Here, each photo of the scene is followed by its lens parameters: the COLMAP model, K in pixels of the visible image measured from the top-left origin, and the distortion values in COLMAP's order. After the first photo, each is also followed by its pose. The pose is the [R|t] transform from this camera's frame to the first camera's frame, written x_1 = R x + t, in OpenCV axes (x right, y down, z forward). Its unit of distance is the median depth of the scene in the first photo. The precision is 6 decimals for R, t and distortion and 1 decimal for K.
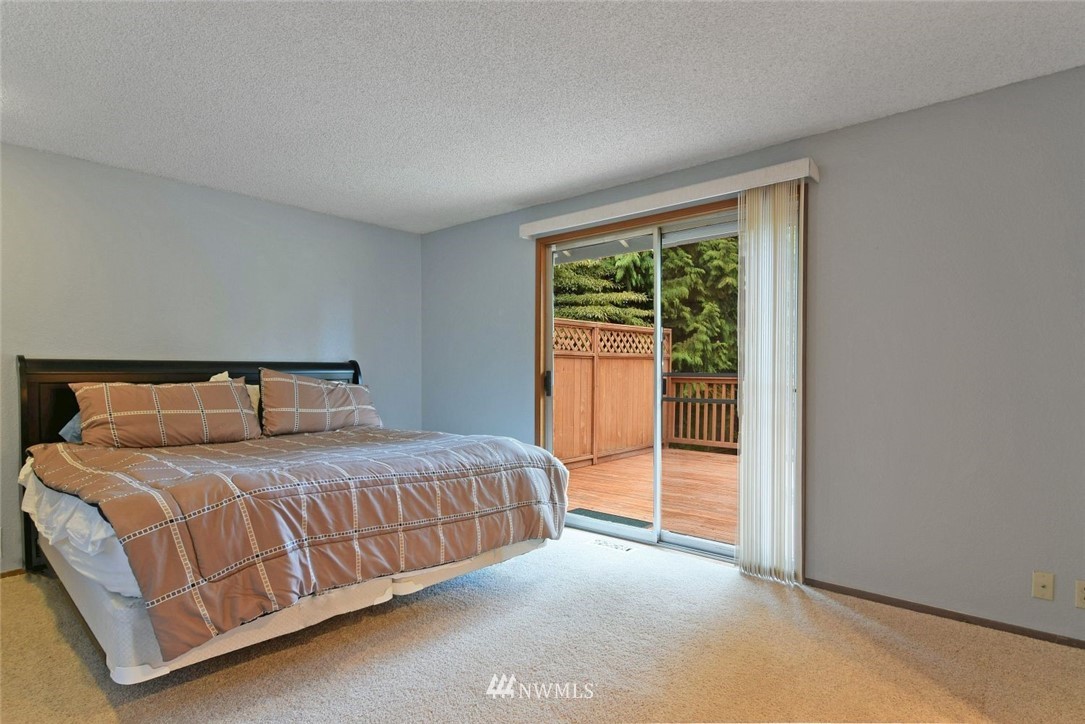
lens RADIAL K [[568.7, 0, 545.4], [0, 568.7, 377.7], [0, 0, 1]] dist [0.000114, 0.000053]
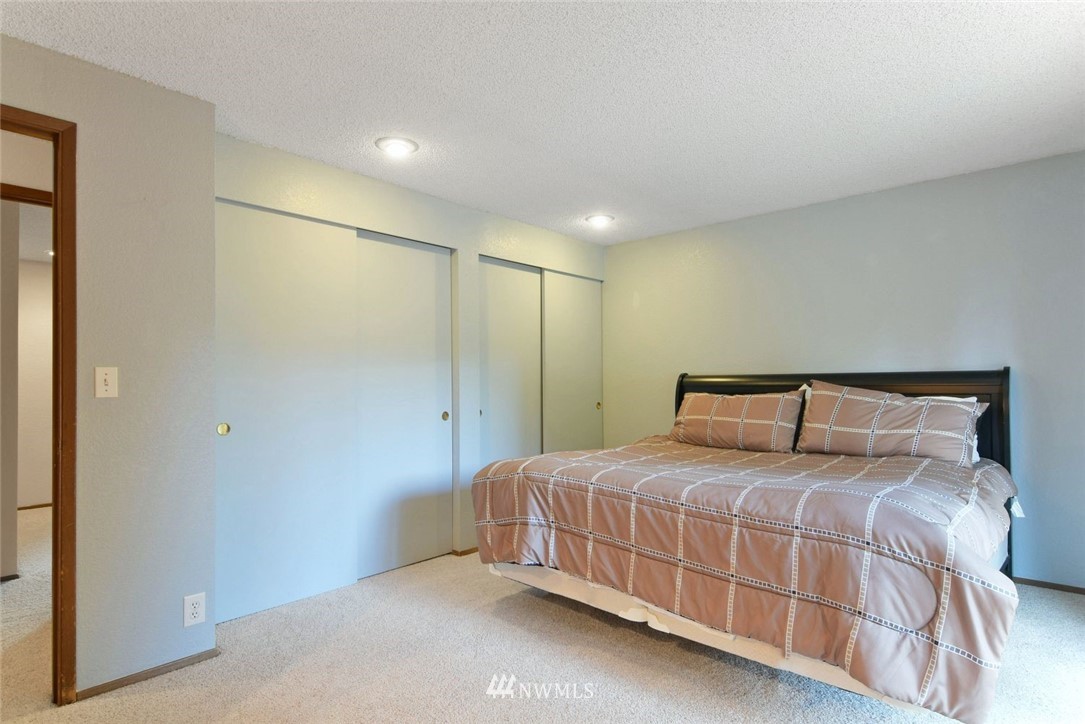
lens RADIAL K [[568.7, 0, 545.4], [0, 568.7, 377.7], [0, 0, 1]] dist [0.000114, 0.000053]
pose [[-0.003278, -0.010542, -0.999939, 0.669622], [-0.007159, 0.999919, -0.010519, -0.012175], [0.999969, 0.007124, -0.003353, 0.811993]]
